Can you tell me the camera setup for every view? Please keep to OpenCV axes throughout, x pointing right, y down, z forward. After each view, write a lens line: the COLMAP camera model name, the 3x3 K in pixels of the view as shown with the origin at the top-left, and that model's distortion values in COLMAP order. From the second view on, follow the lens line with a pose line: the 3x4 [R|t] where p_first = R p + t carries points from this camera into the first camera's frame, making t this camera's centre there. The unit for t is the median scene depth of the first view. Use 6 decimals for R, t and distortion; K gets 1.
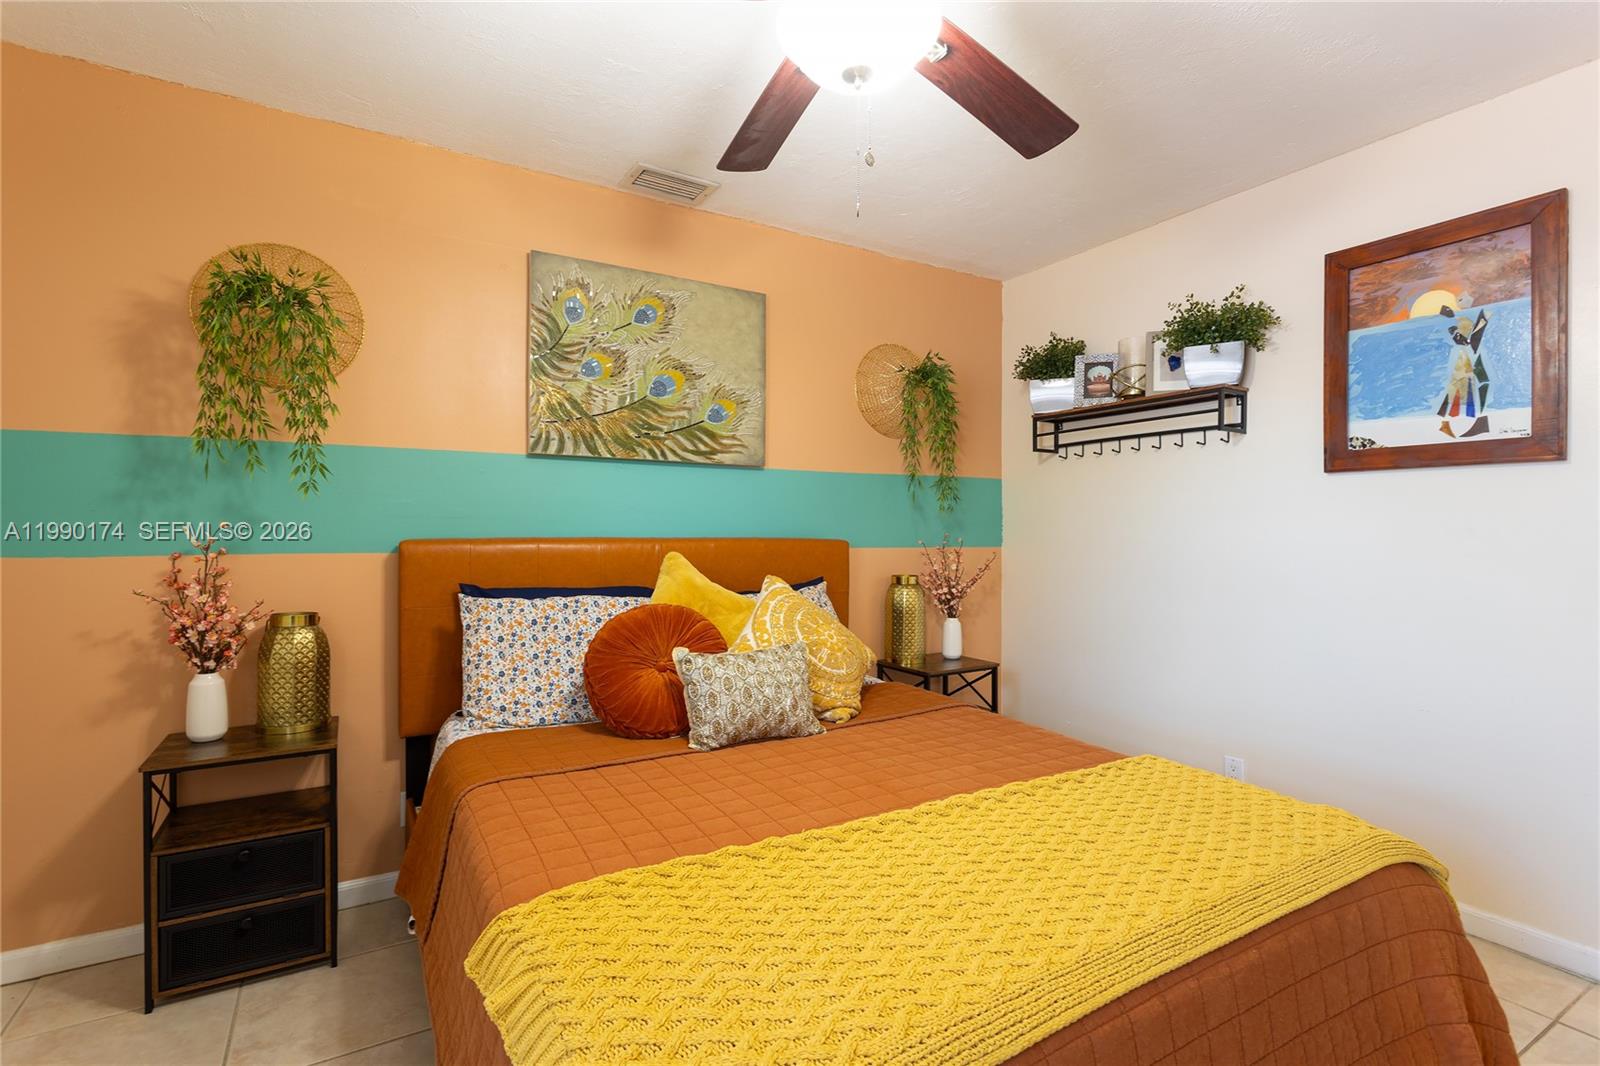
lens RADIAL K [[760.9, 0, 807.2], [0, 760.9, 525.6], [0, 0, 1]] dist [-0.001313, -0.000406]
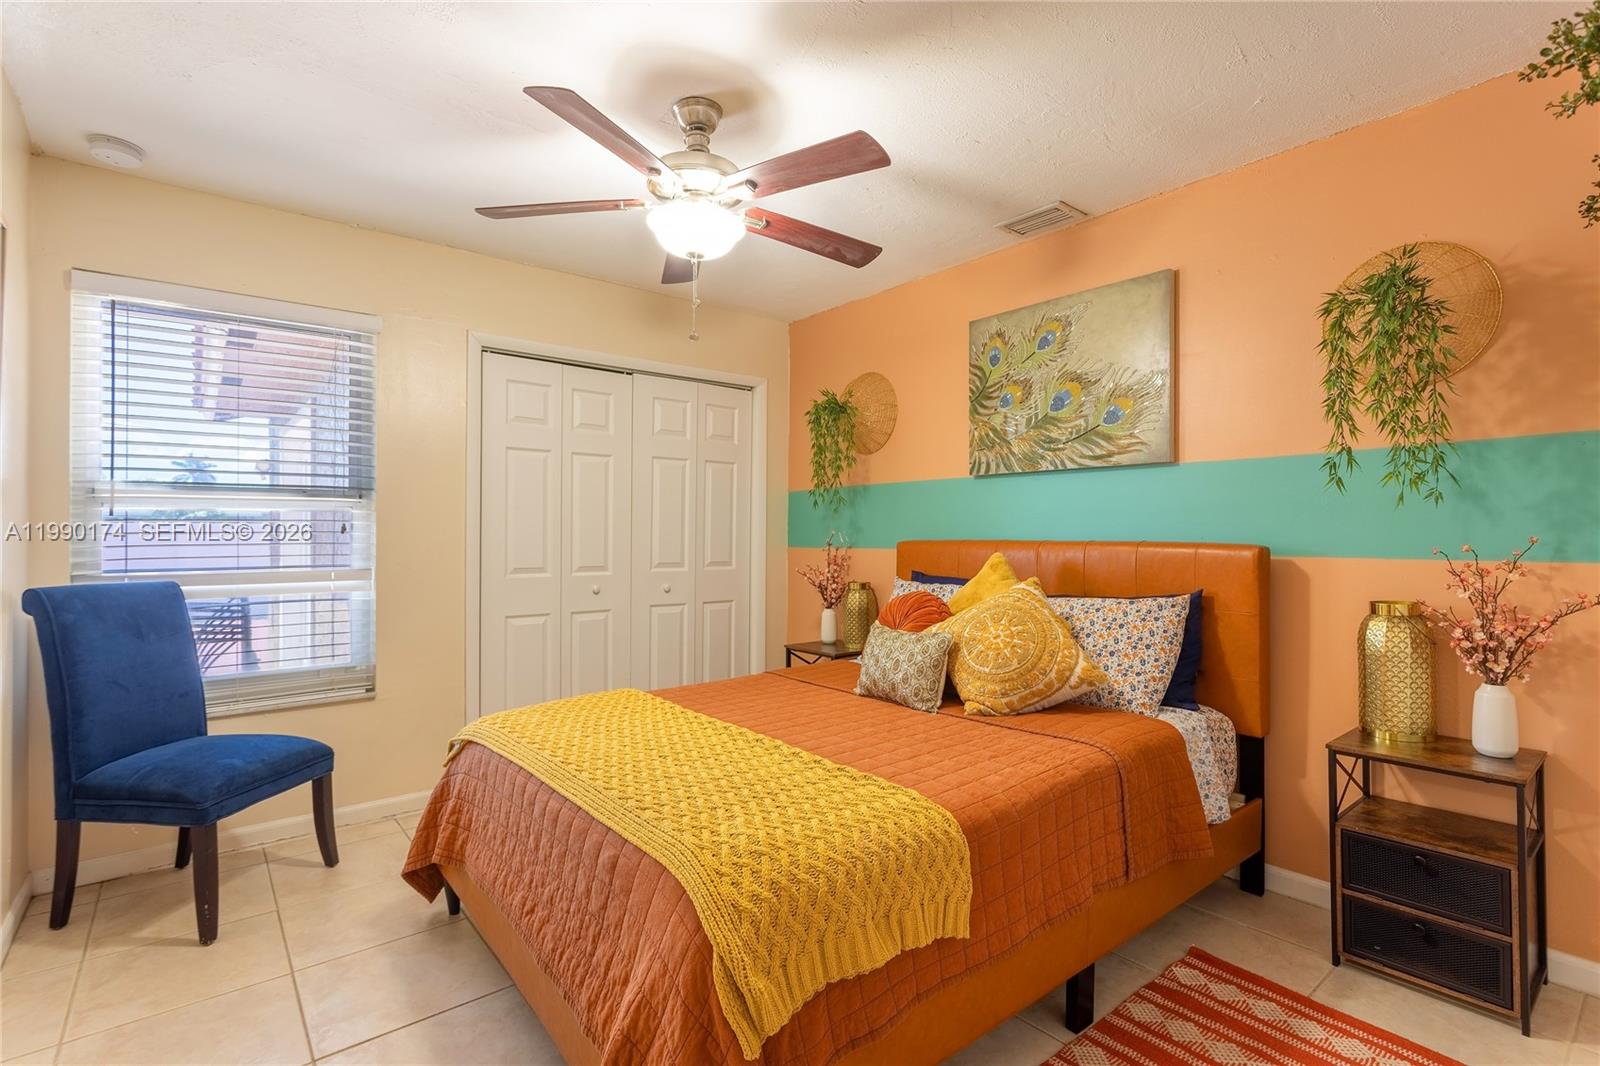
lens RADIAL K [[760.9, 0, 808.7], [0, 760.9, 537.1], [0, 0, 1]] dist [-0.001313, -0.000406]
pose [[0.147544, 0.000282, -0.989055, 0.827850], [0.010440, 0.999944, 0.001842, 0.004869], [0.989000, -0.010598, 0.147533, 0.485910]]
